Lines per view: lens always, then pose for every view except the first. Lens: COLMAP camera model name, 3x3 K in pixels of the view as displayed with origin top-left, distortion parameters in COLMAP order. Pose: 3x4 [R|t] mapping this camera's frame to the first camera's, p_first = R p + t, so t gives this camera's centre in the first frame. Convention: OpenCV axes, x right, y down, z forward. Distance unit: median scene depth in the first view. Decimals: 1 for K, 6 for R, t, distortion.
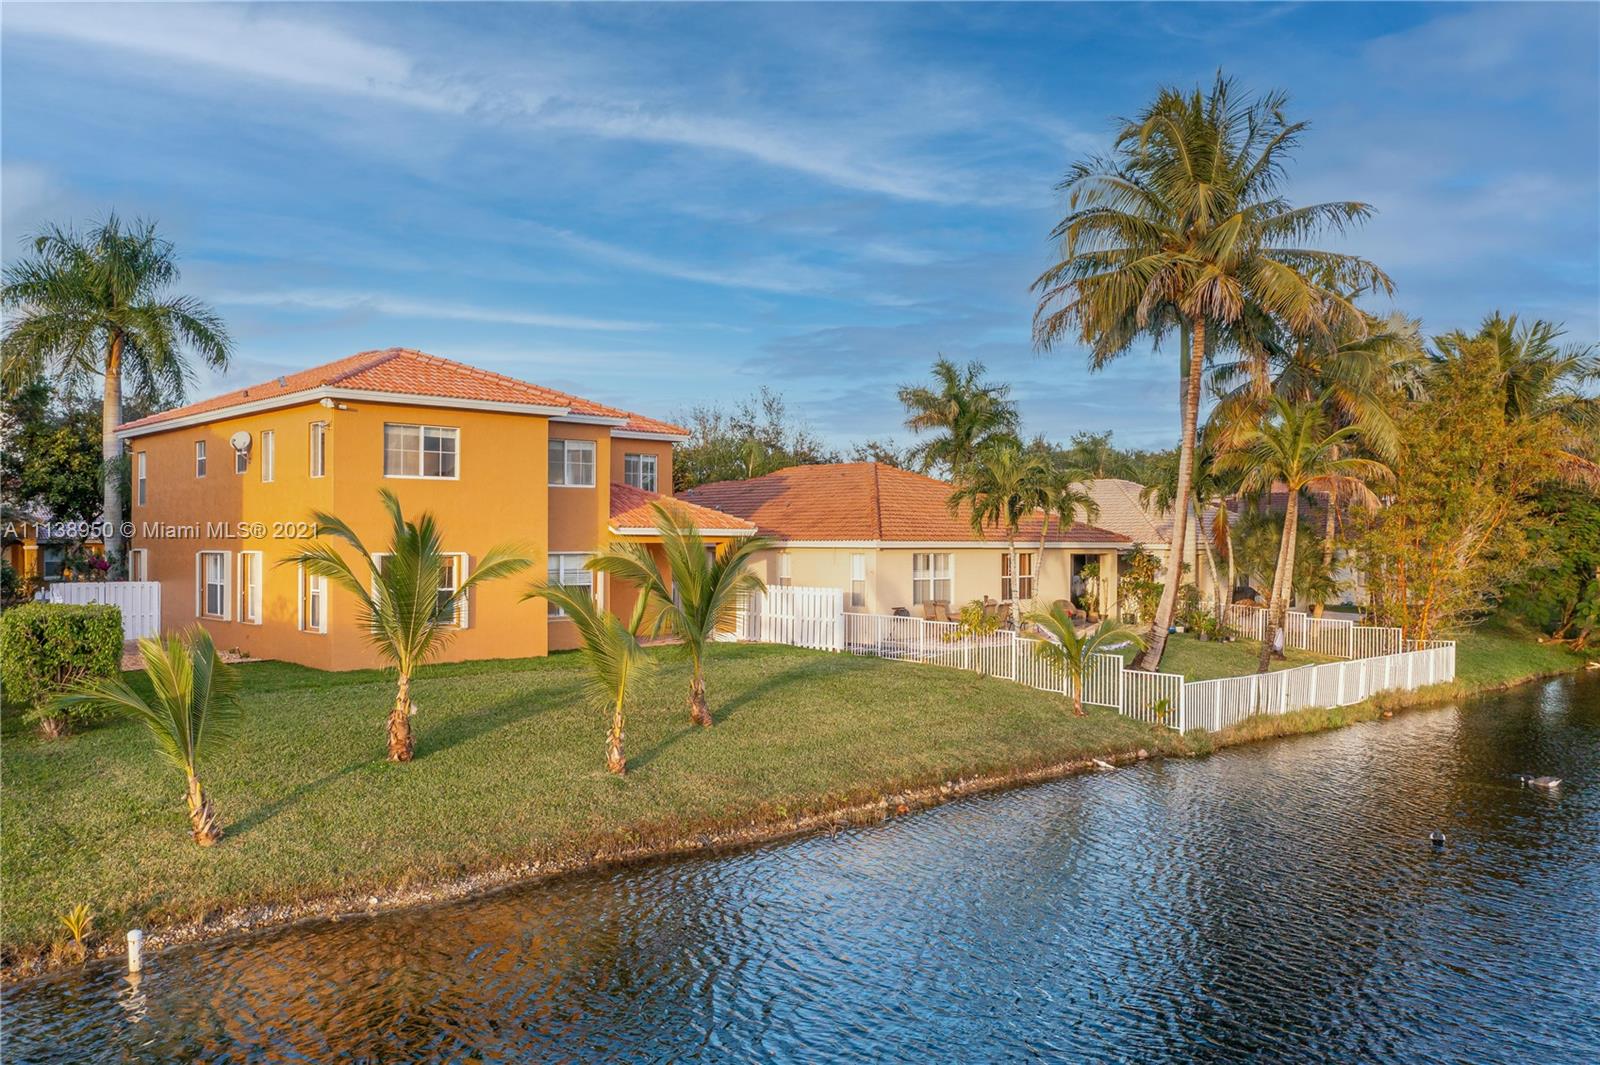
lens RADIAL K [[1274.4, 0, 802.0], [0, 1274.4, 533.1], [0, 0, 1]] dist [0.000963, 0.007026]
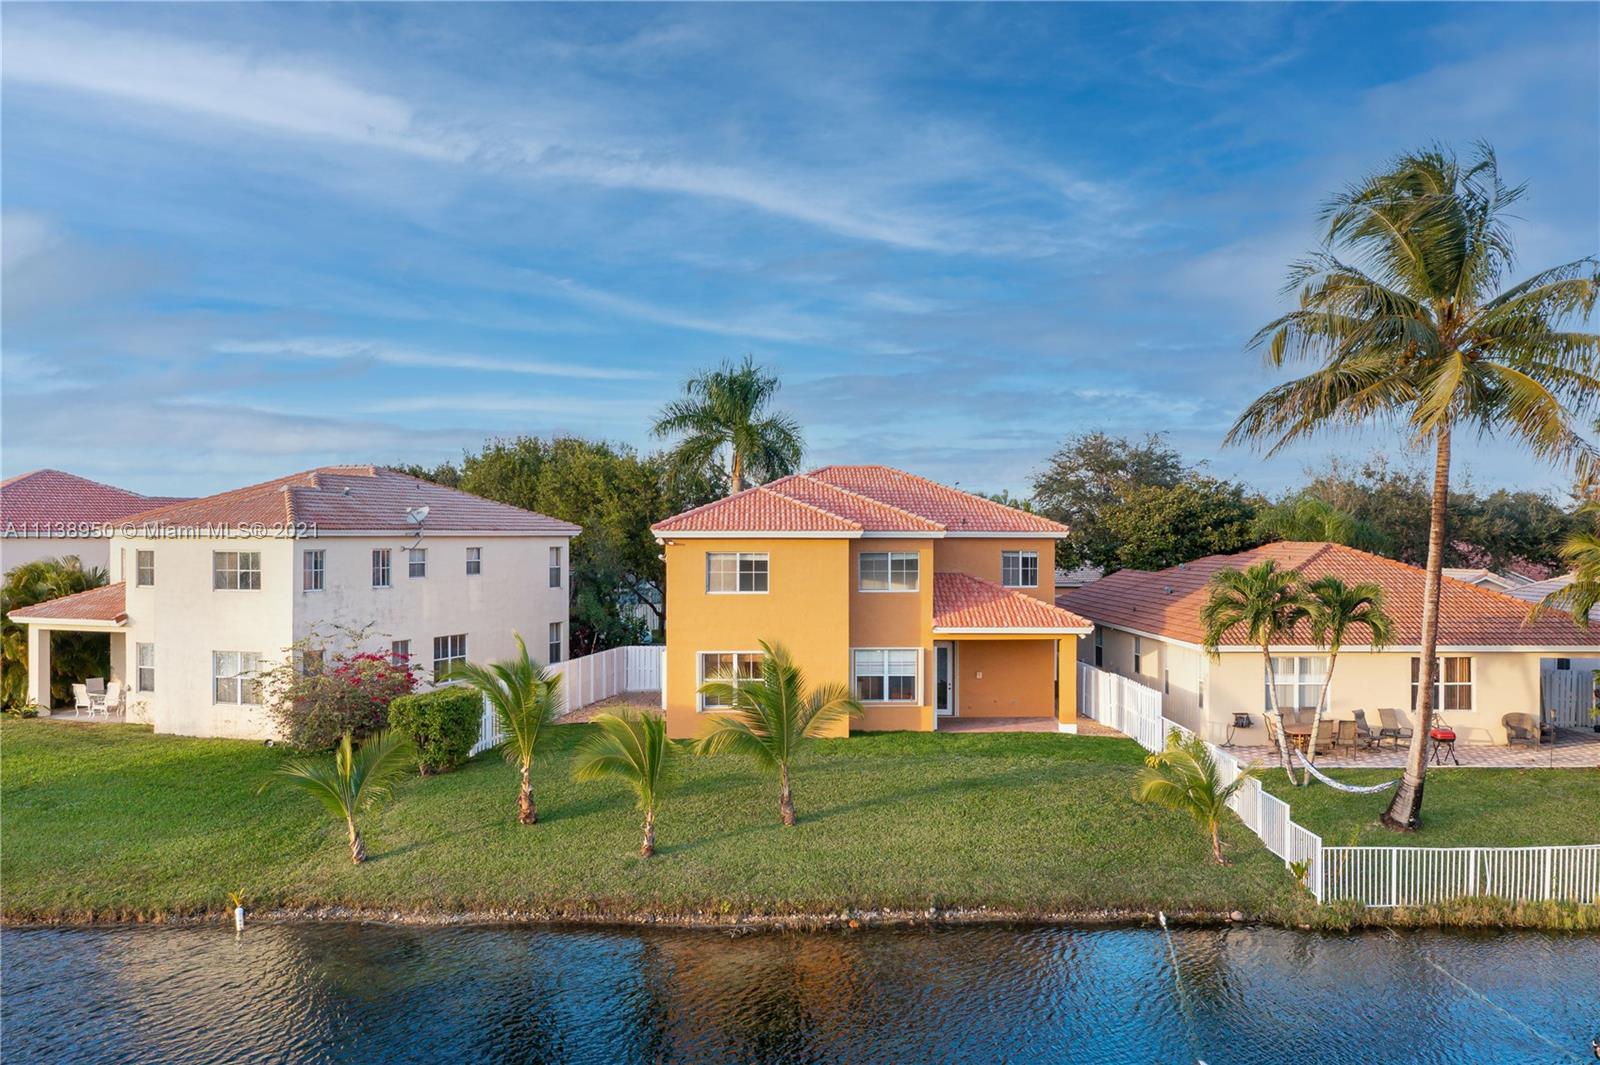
lens RADIAL K [[1274.4, 0, 802.0], [0, 1274.4, 533.1], [0, 0, 1]] dist [0.000963, 0.007026]
pose [[0.750456, -0.002945, -0.660914, 0.519926], [0.005313, 0.999985, 0.001578, -0.090859], [0.660899, -0.004696, 0.750460, 0.064191]]
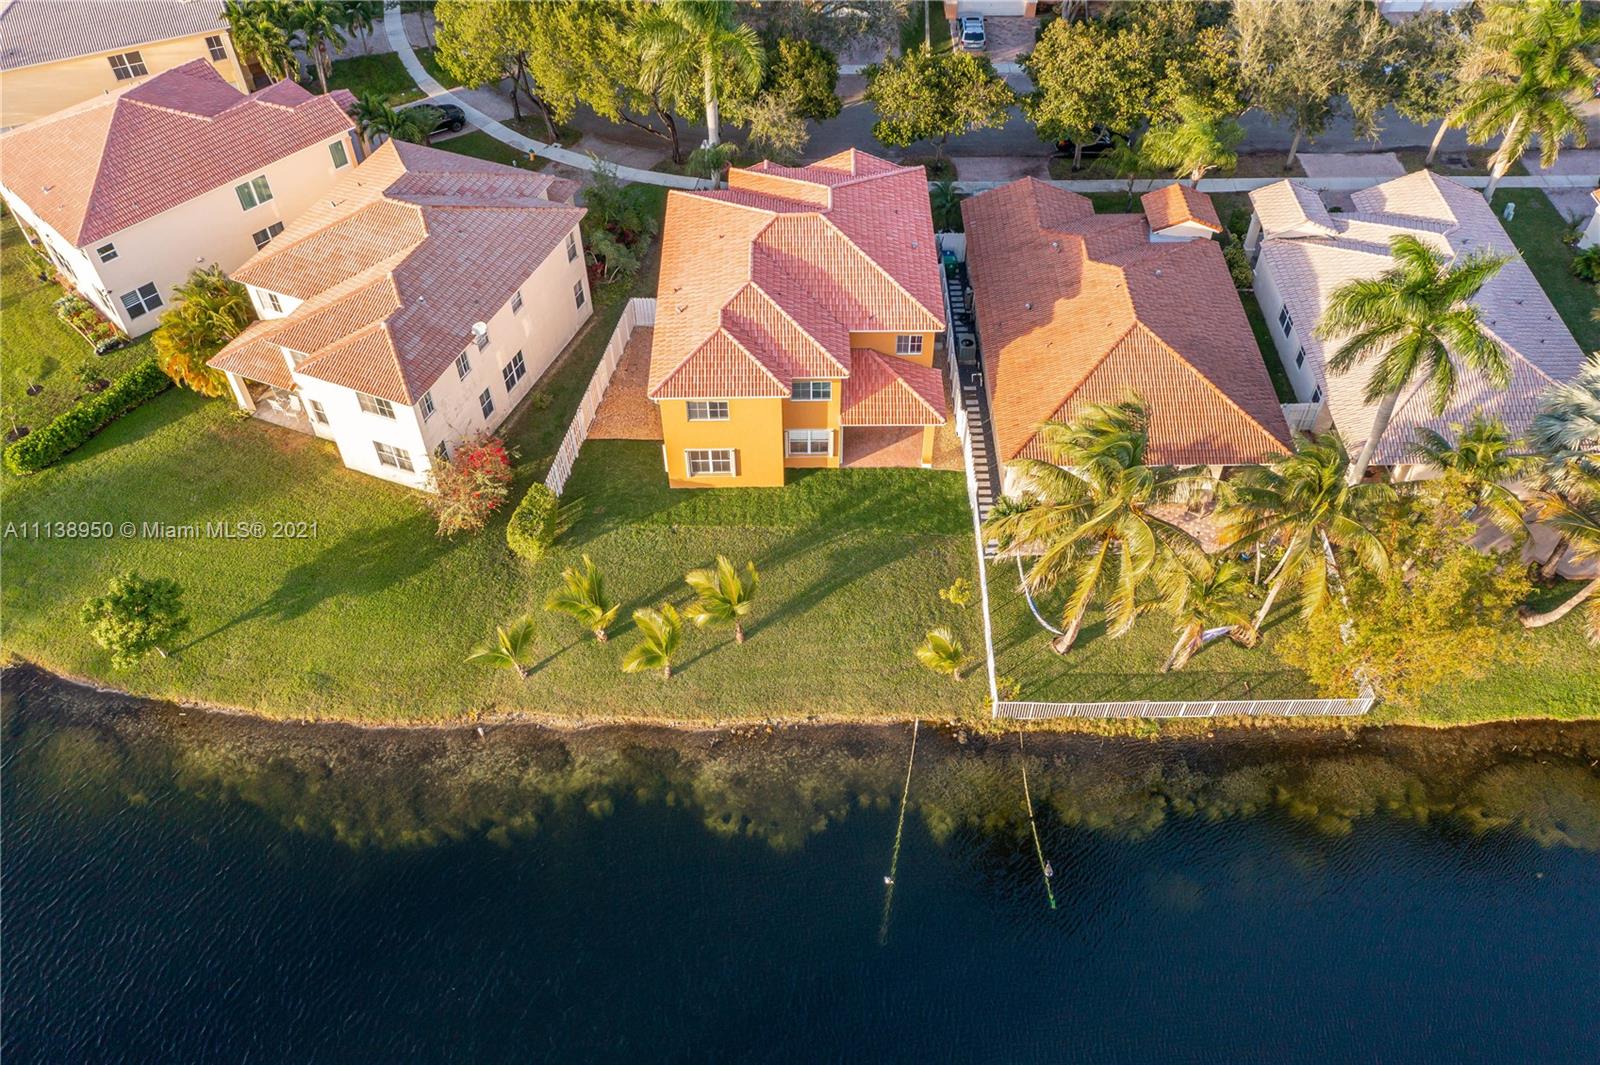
lens RADIAL K [[1274.4, 0, 802.0], [0, 1274.4, 533.1], [0, 0, 1]] dist [0.000963, 0.007026]
pose [[0.739575, 0.495669, -0.455347, 0.675037], [0.013571, 0.665399, 0.746364, -1.191948], [0.672937, -0.558172, 0.485386, 0.043087]]
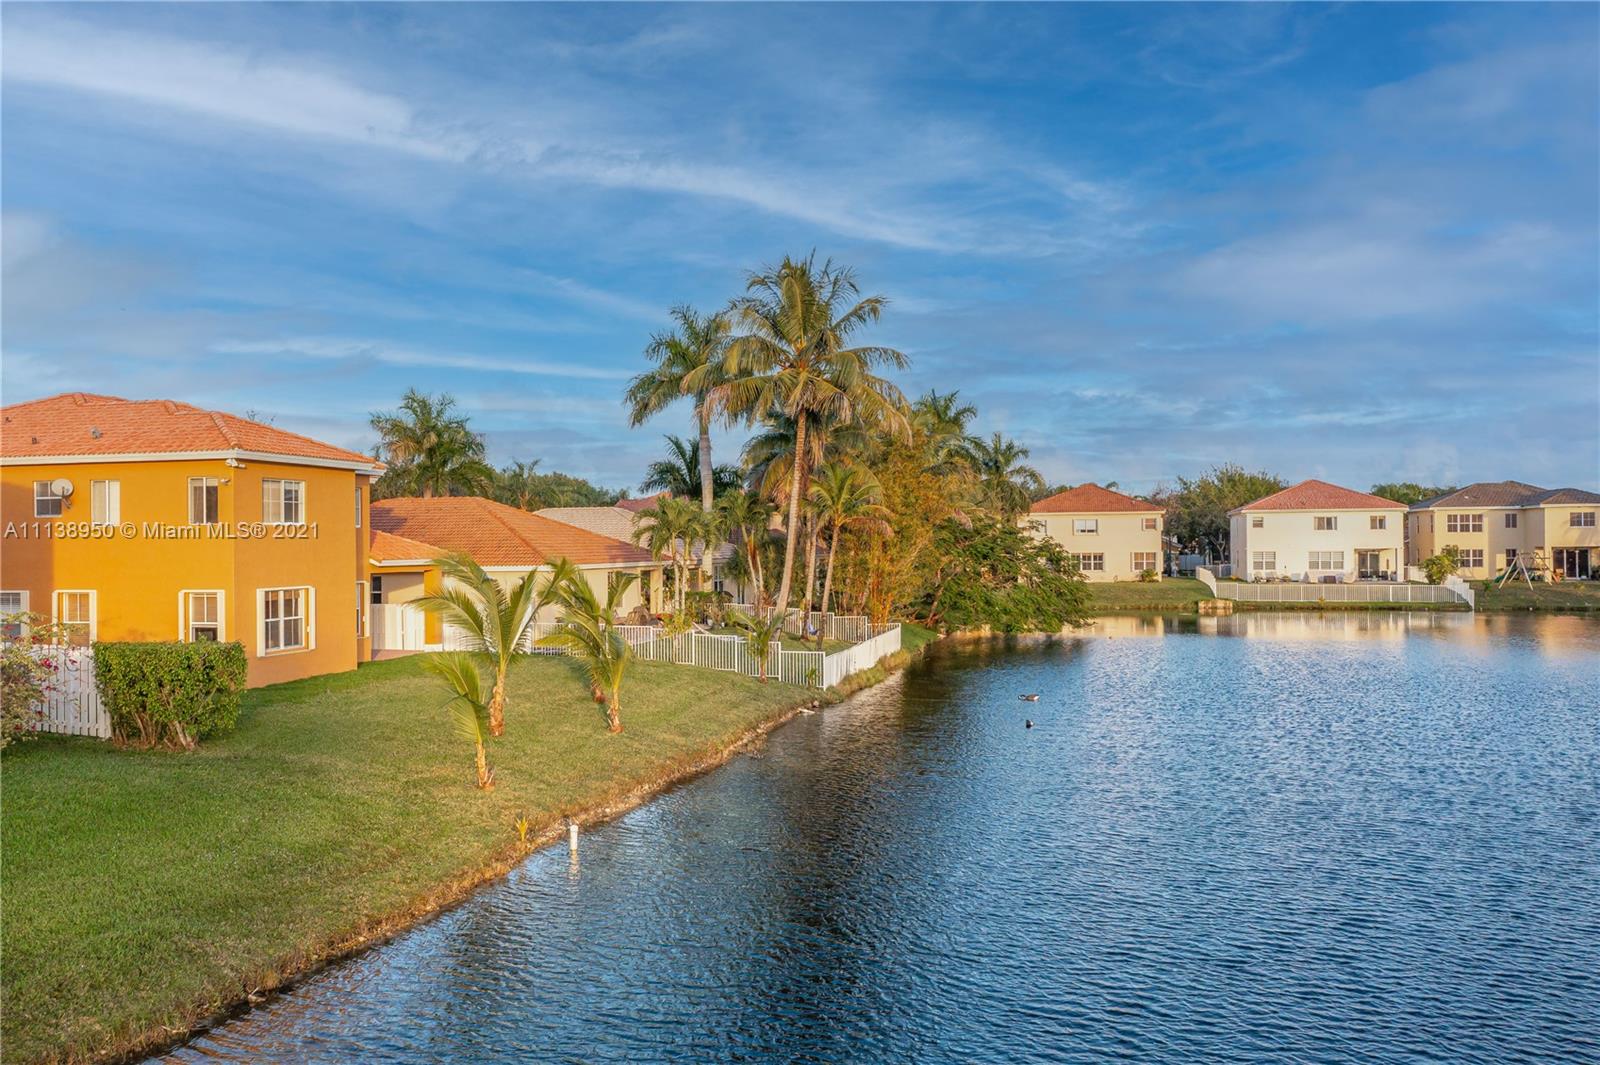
lens RADIAL K [[1274.4, 0, 802.0], [0, 1274.4, 533.1], [0, 0, 1]] dist [0.000963, 0.007026]
pose [[0.833737, -0.007832, 0.552106, -0.473918], [0.009414, 0.999956, -0.000031, -0.026138], [-0.552081, 0.005223, 0.833774, -0.218247]]
